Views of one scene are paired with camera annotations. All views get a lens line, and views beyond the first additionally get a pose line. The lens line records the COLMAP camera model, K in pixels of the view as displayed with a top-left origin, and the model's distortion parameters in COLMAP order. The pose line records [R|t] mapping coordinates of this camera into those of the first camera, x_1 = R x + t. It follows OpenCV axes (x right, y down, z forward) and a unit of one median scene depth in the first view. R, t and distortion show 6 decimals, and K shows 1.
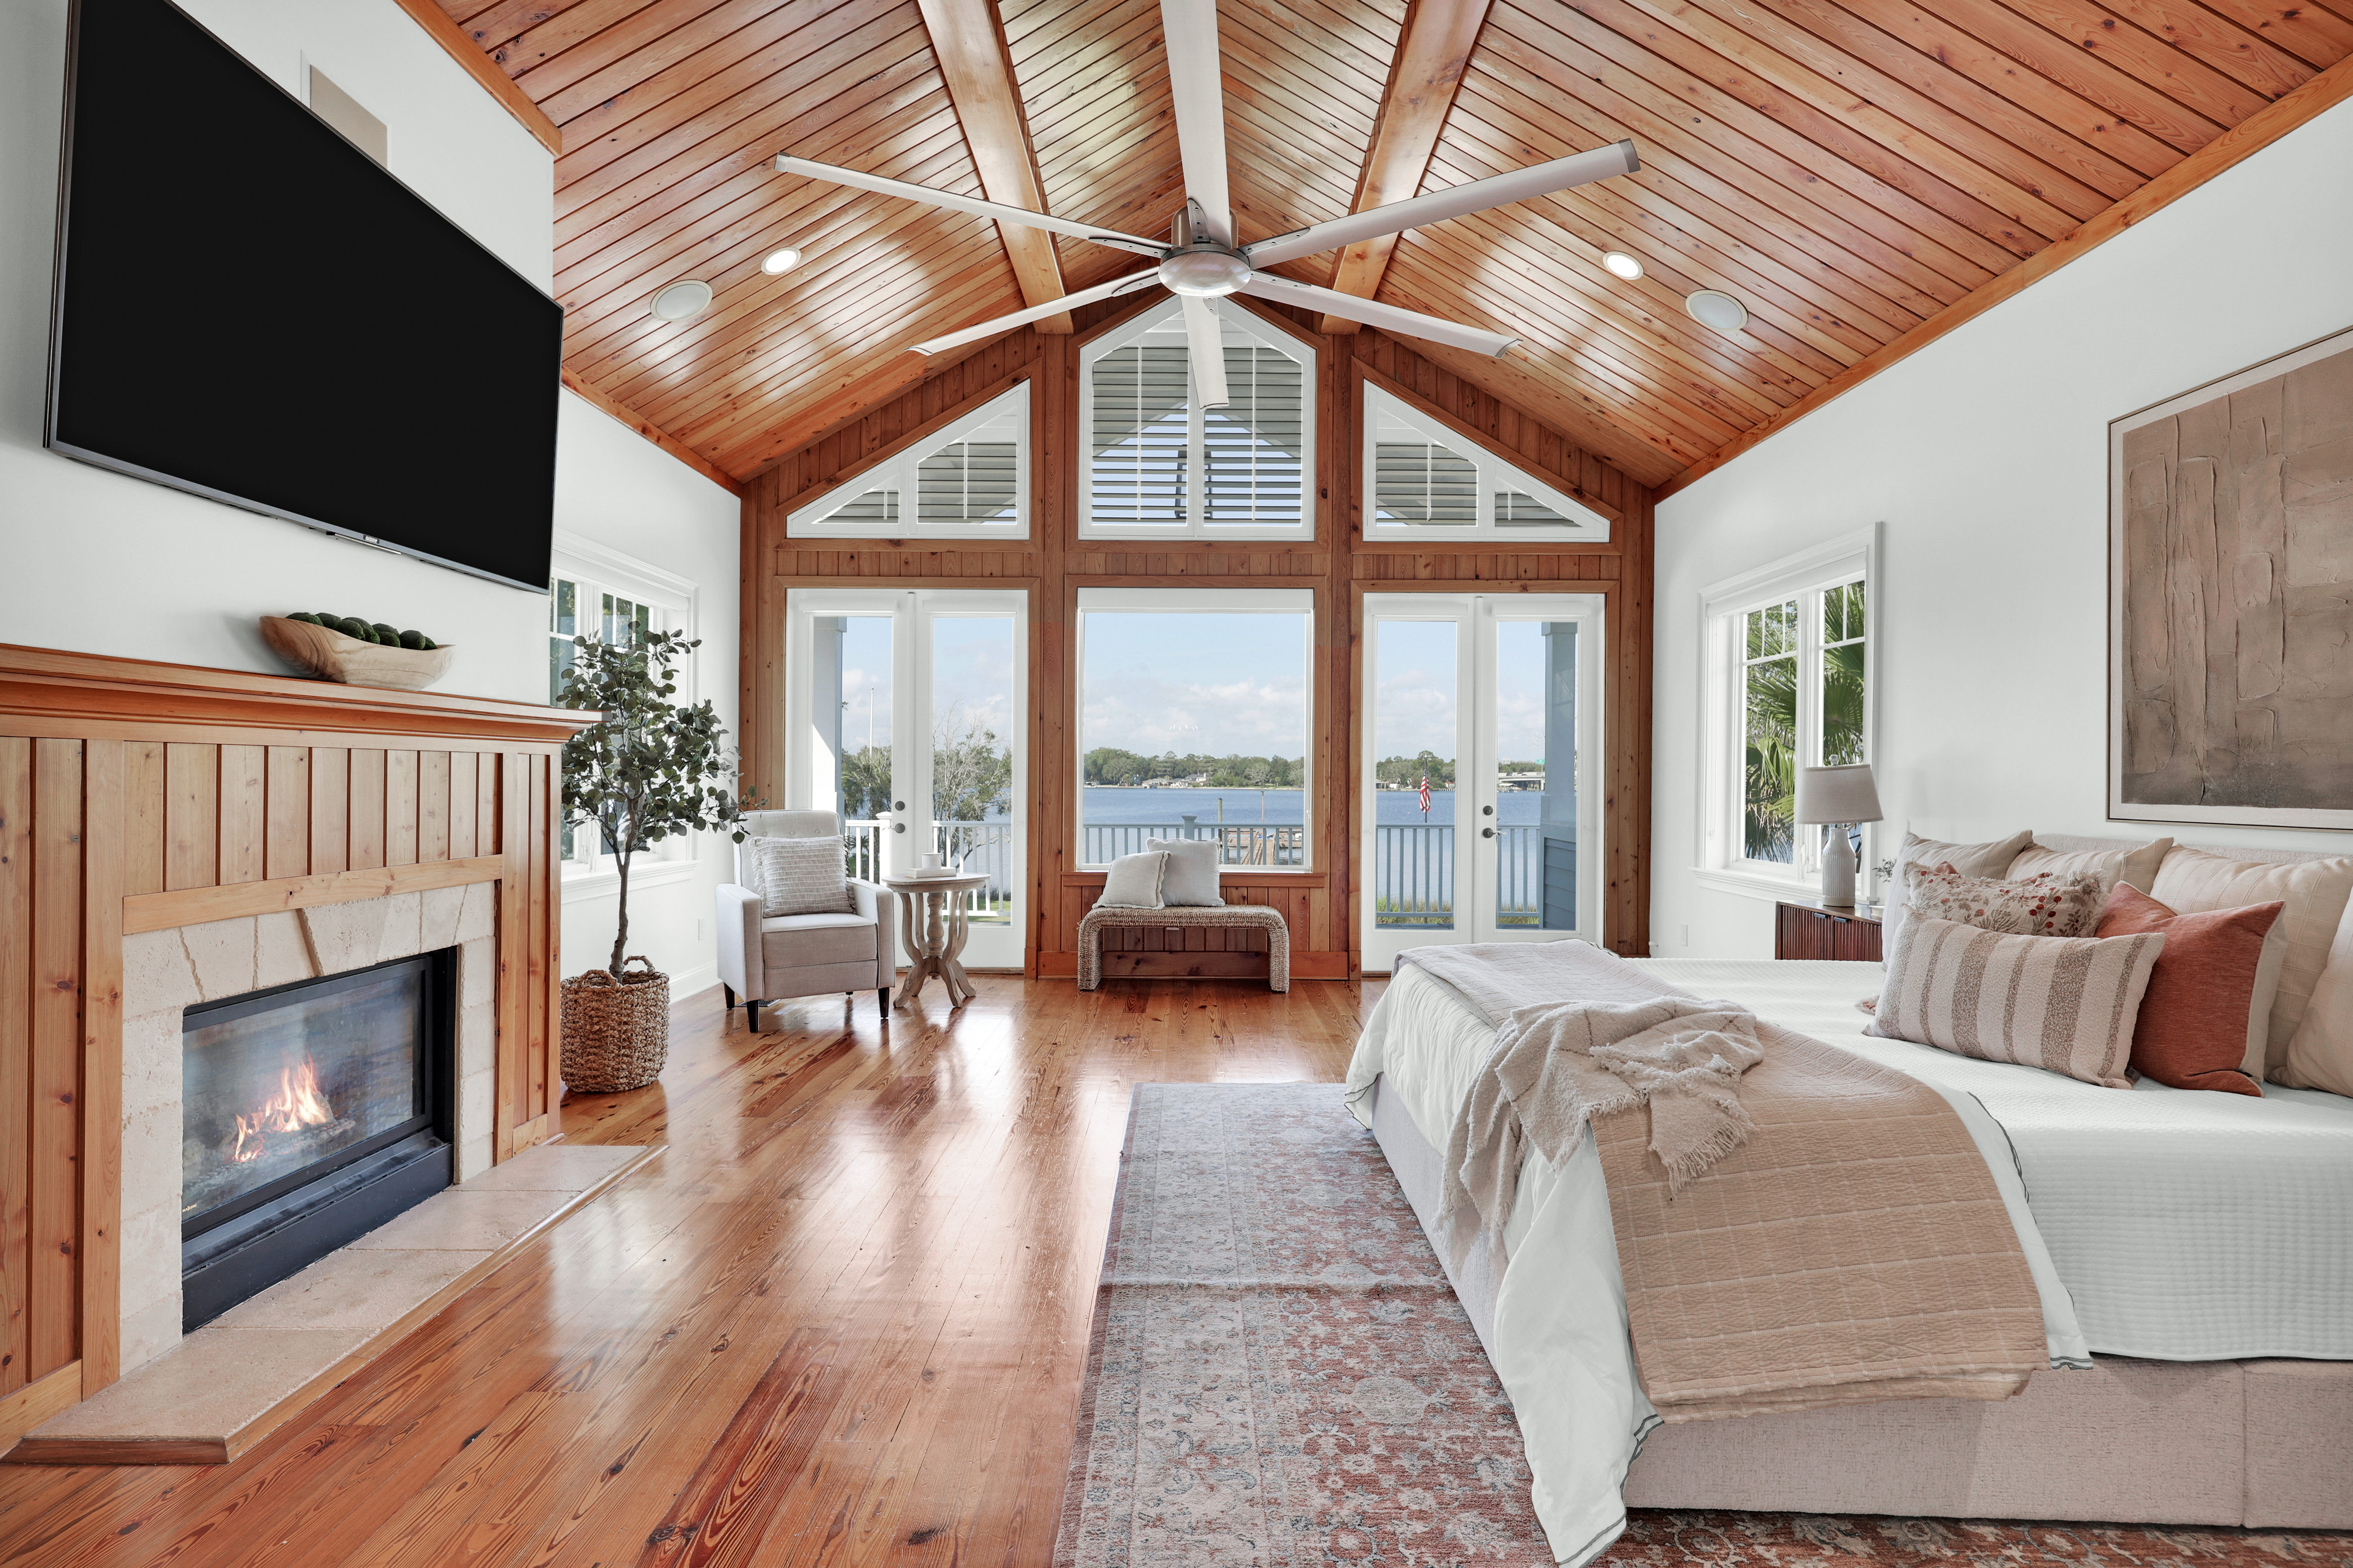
lens RADIAL K [[1125.2, 0, 1164.3], [0, 1125.2, 771.0], [0, 0, 1]] dist [0.006198, 0.000041]
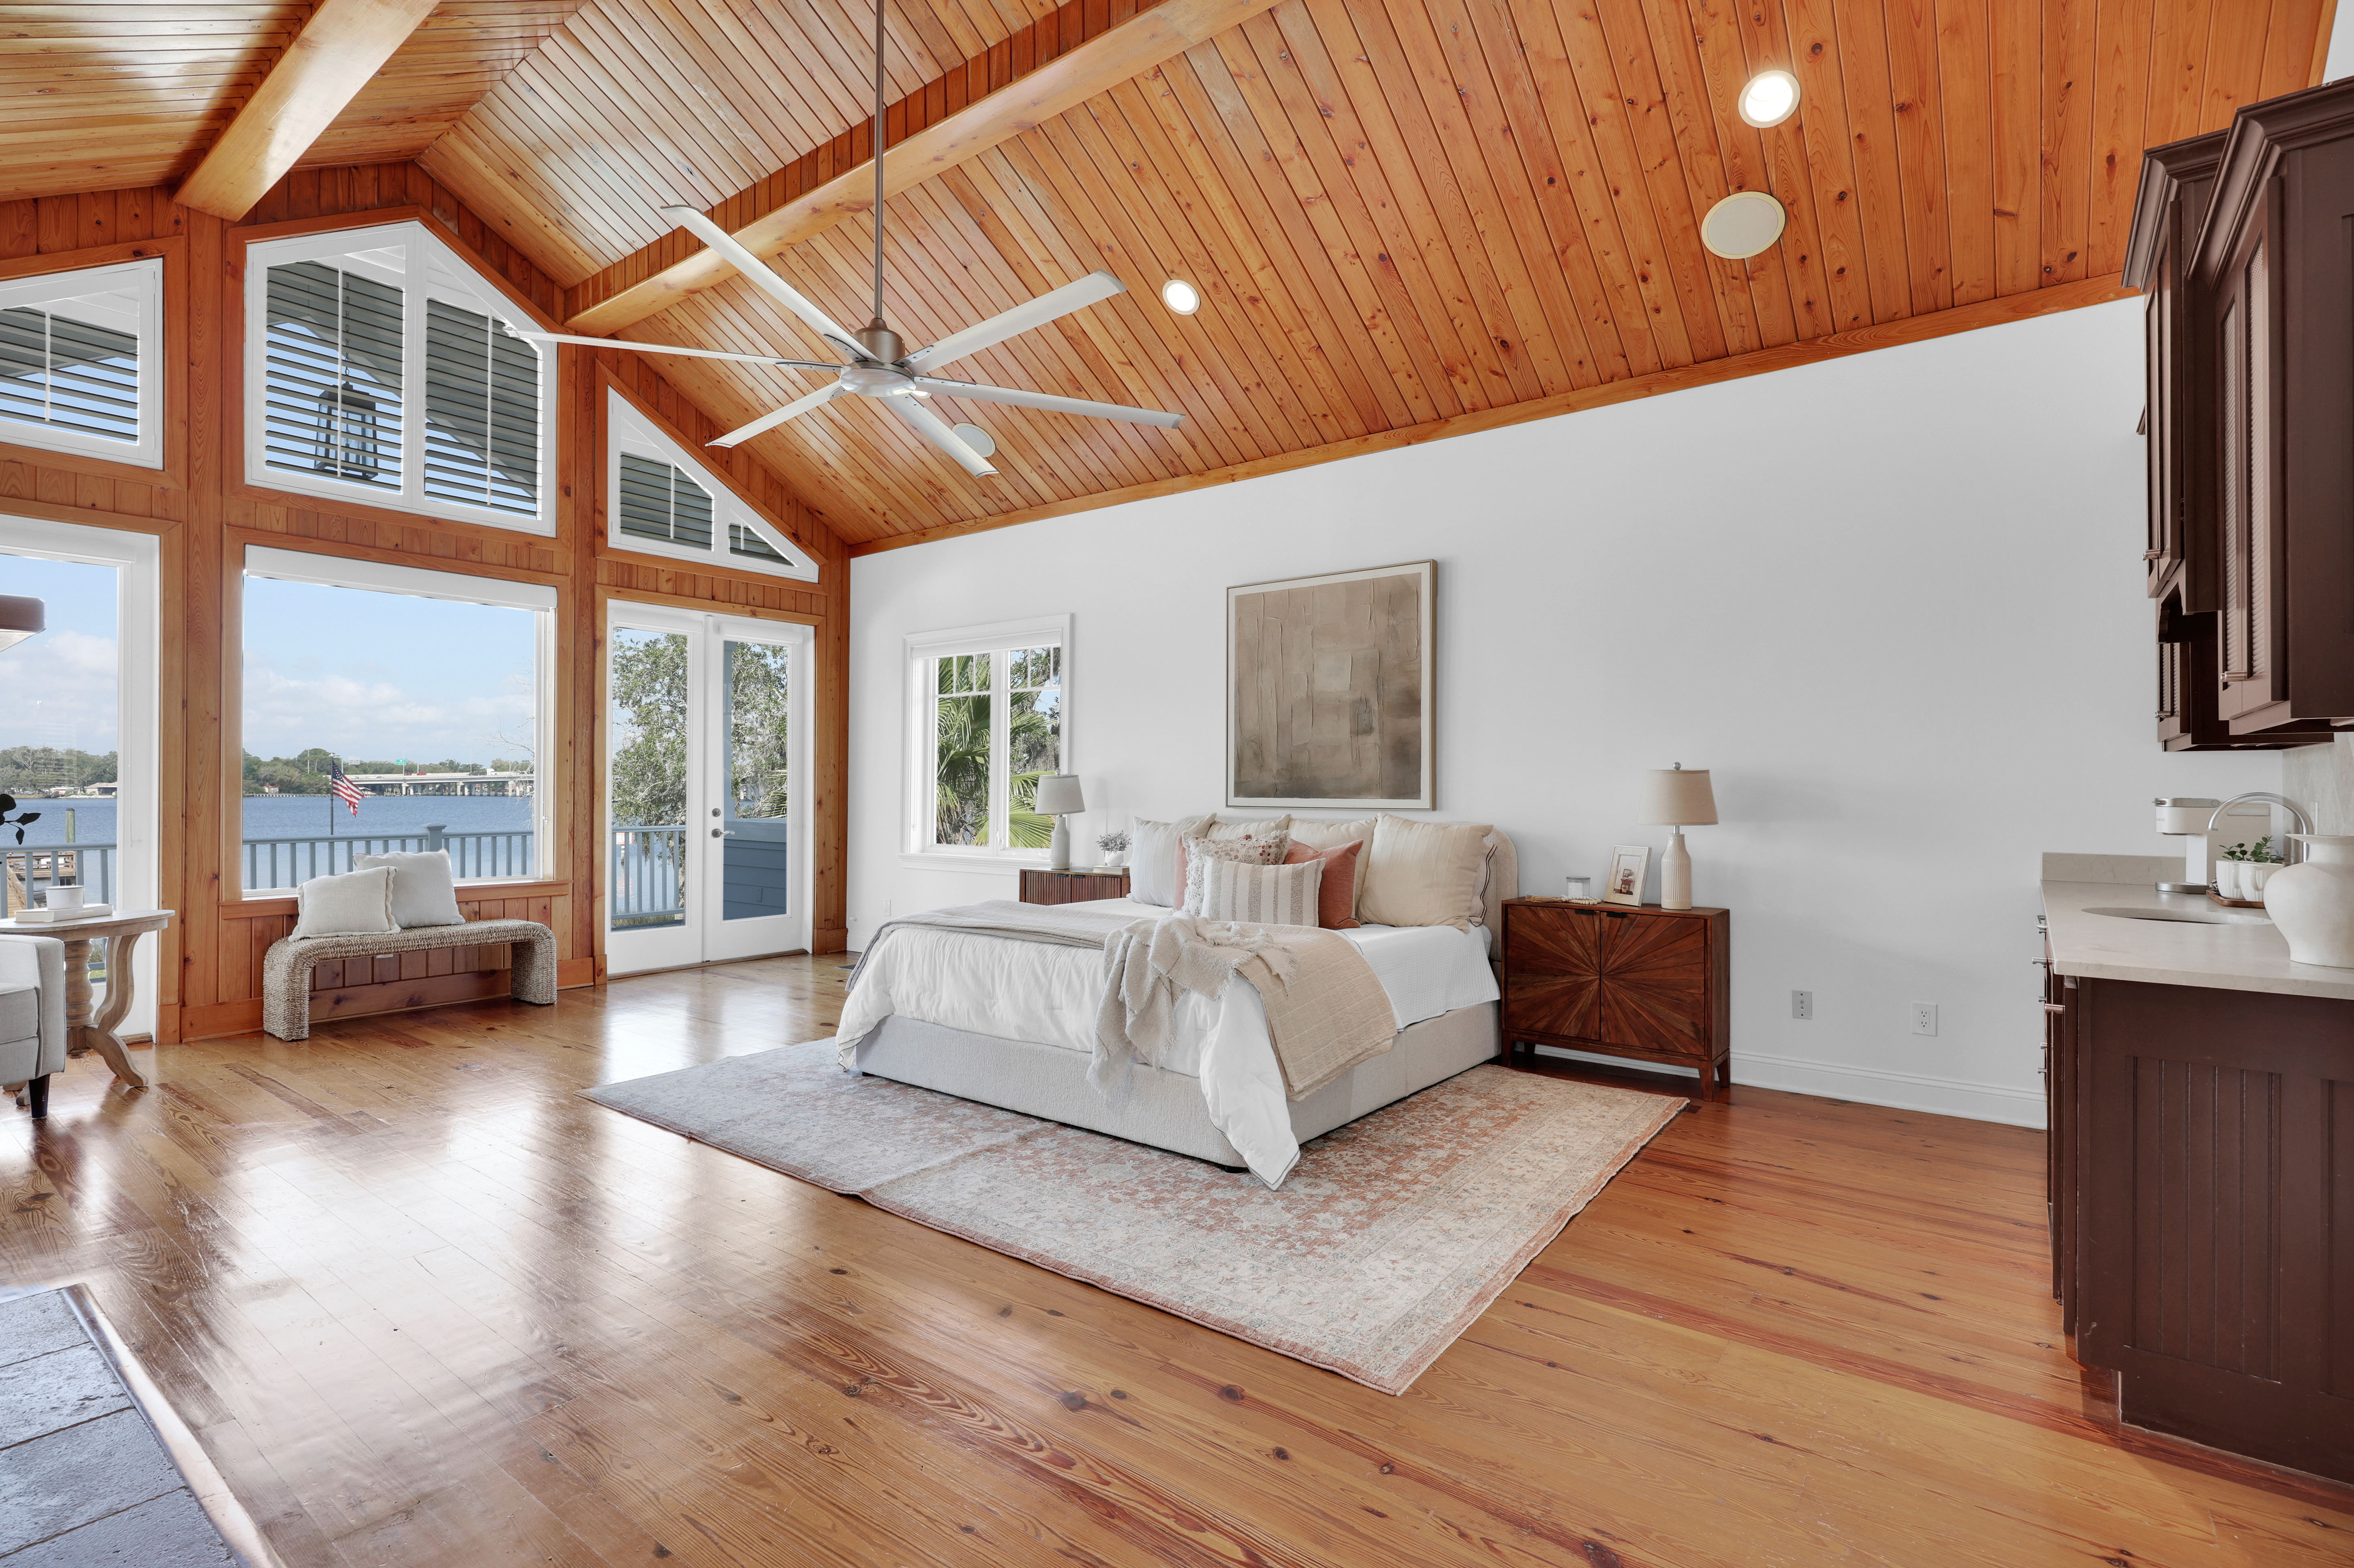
lens RADIAL K [[1125.6, 0, 1173.9], [0, 1125.6, 783.6], [0, 0, 1]] dist [0.006198, 0.000041]
pose [[0.600004, -0.000660, 0.799997, -0.325431], [-0.005800, 0.999970, 0.005175, -0.001396], [-0.799976, -0.007745, 0.599982, -0.008674]]
